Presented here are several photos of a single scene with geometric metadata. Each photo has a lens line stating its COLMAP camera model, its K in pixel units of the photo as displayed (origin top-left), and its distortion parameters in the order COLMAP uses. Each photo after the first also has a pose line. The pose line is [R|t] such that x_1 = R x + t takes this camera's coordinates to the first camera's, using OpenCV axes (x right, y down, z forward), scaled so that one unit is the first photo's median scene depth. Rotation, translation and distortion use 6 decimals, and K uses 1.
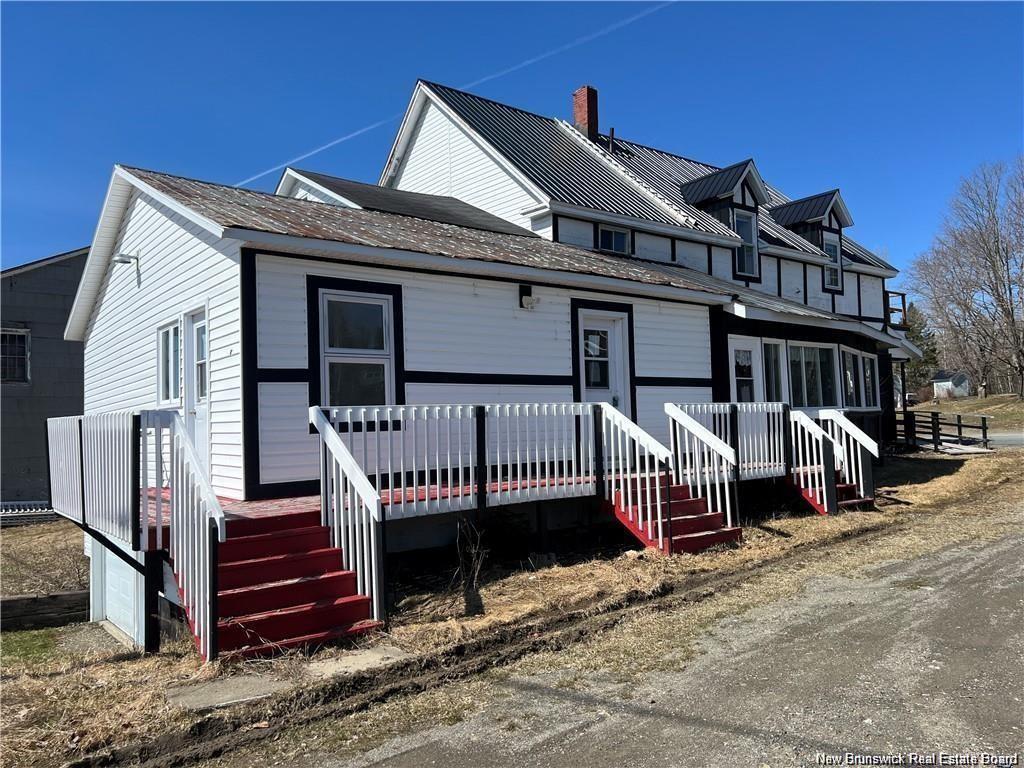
lens RADIAL K [[771.7, 0, 512.0], [0, 771.7, 384.0], [0, 0, 1]] dist [0.080891, -0.098234]
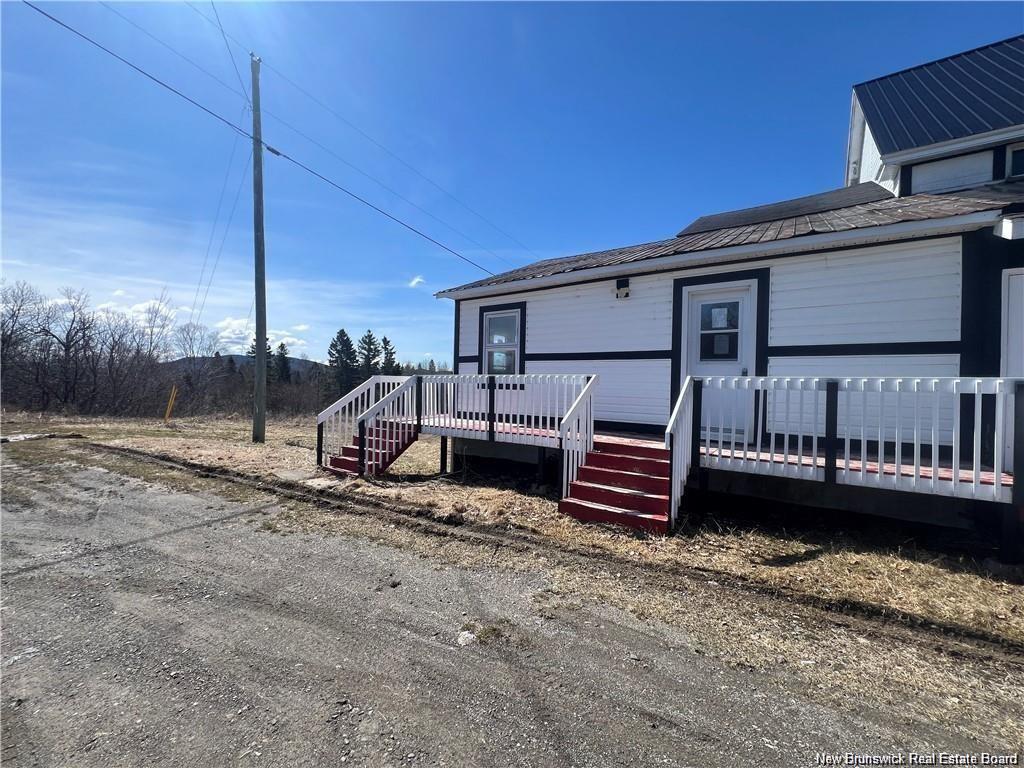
lens RADIAL K [[416.3, 0, 512.0], [0, 416.3, 384.0], [0, 0, 1]] dist [0.008421, -0.000289]
pose [[0.292979, 0.027144, -0.955734, 0.582234], [0.013540, 0.999379, 0.032534, 0.015207], [0.956023, -0.022473, 0.292429, 0.604862]]
